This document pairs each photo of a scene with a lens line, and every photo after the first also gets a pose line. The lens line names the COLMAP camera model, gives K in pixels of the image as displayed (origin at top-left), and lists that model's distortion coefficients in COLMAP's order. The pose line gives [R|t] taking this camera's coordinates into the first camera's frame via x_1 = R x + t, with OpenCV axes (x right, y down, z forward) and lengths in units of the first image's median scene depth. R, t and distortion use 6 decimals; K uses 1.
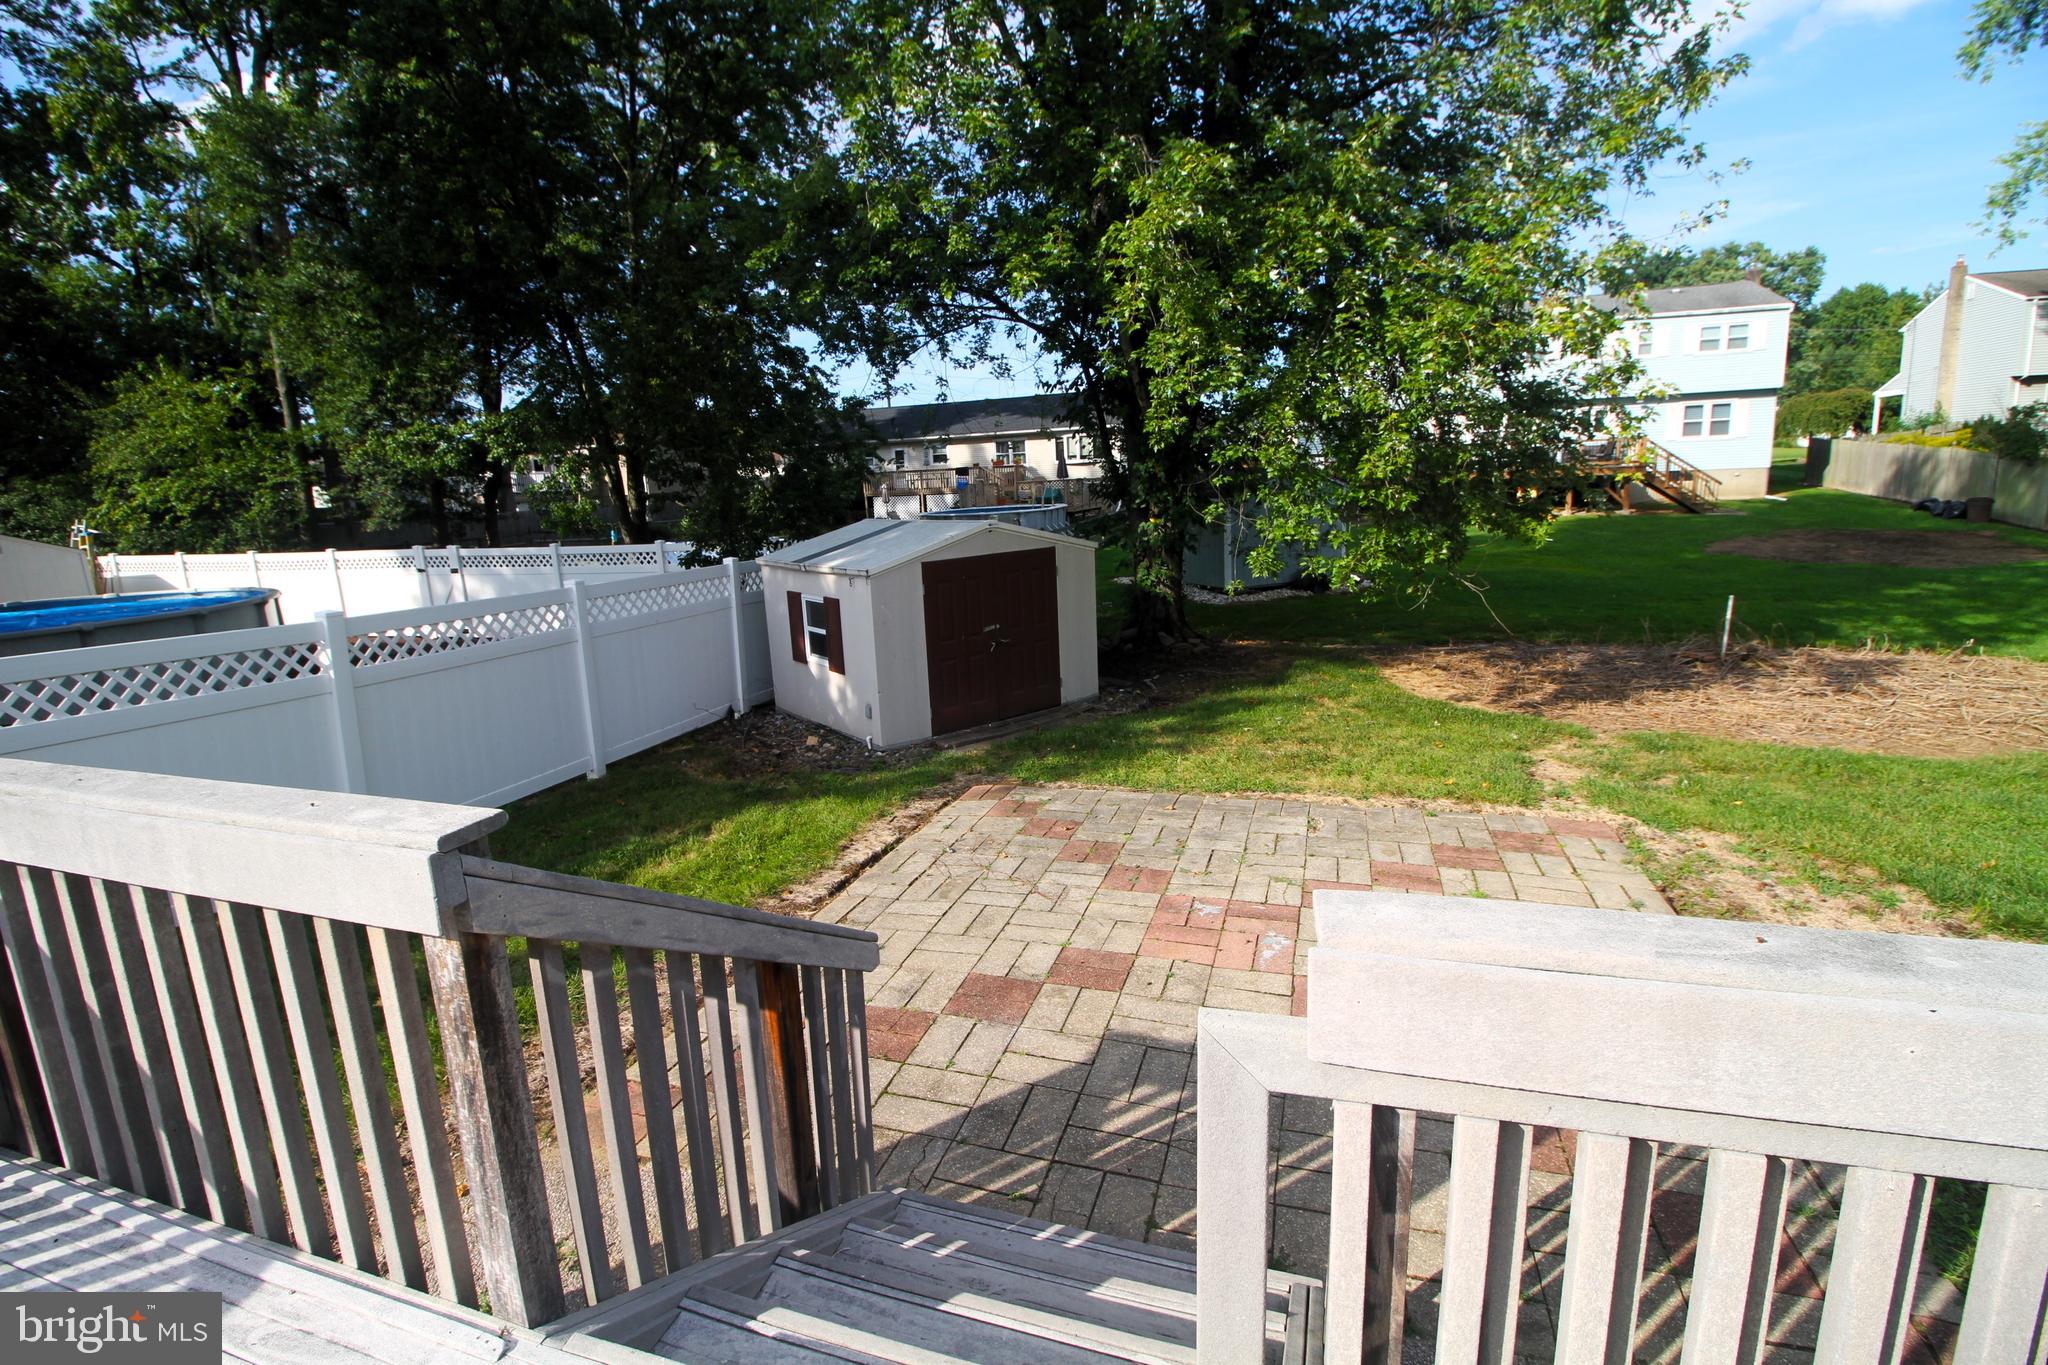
lens RADIAL K [[944.3, 0, 1015.8], [0, 944.3, 670.1], [0, 0, 1]] dist [-0.009392, -0.007799]
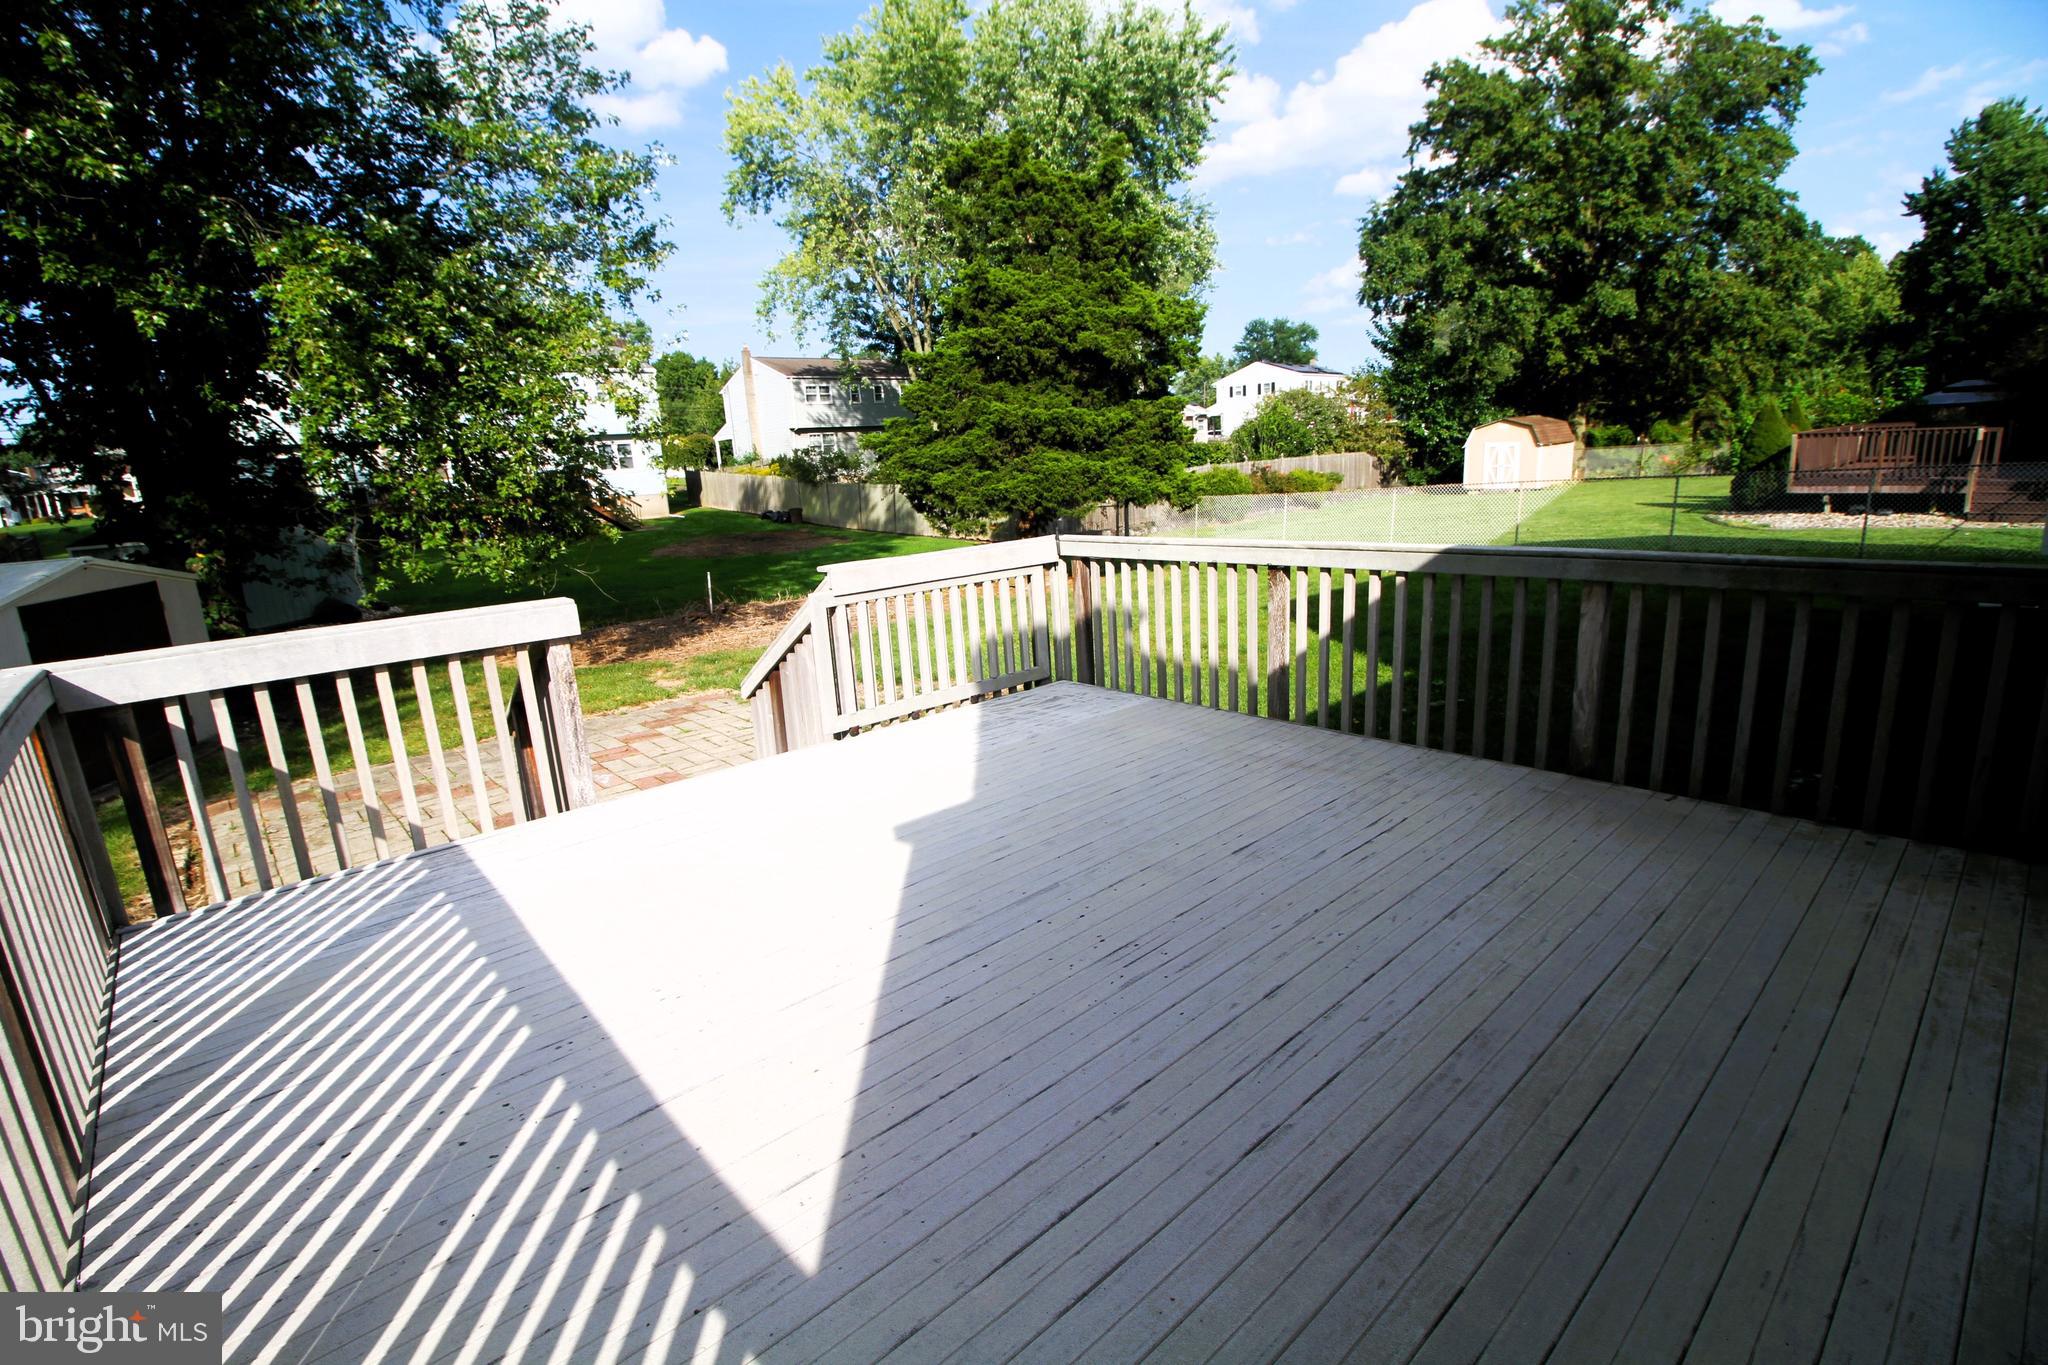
lens RADIAL K [[944.3, 0, 1019.2], [0, 944.3, 683.9], [0, 0, 1]] dist [-0.009392, -0.007799]
pose [[0.500741, -0.187766, 0.844986, -0.114716], [0.206309, 0.973946, 0.094163, 0.021025], [-0.840651, 0.127177, 0.526433, -0.076736]]
